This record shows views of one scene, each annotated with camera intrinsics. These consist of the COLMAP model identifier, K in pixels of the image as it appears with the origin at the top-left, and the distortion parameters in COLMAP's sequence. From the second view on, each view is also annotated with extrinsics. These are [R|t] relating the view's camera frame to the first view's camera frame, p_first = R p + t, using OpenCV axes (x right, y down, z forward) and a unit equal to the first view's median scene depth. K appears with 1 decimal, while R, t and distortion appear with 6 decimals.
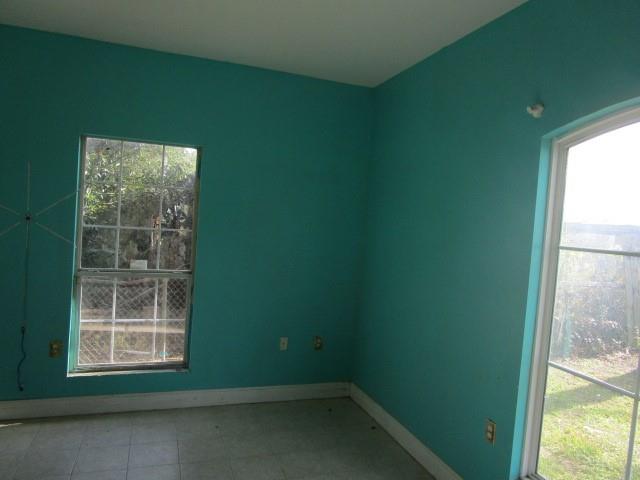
lens RADIAL K [[459.1, 0, 320.2], [0, 459.1, 240.4], [0, 0, 1]] dist [-0.013009, -0.004671]
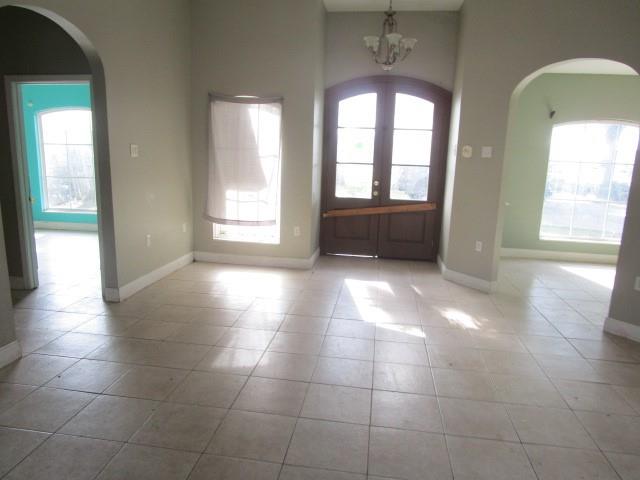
lens RADIAL K [[459.1, 0, 320.1], [0, 459.1, 240.3], [0, 0, 1]] dist [-0.013009, -0.004671]
pose [[0.471150, -0.223427, 0.853287, -0.519863], [0.037672, 0.971601, 0.233606, -0.000680], [-0.881248, -0.077919, 0.466187, -0.818696]]
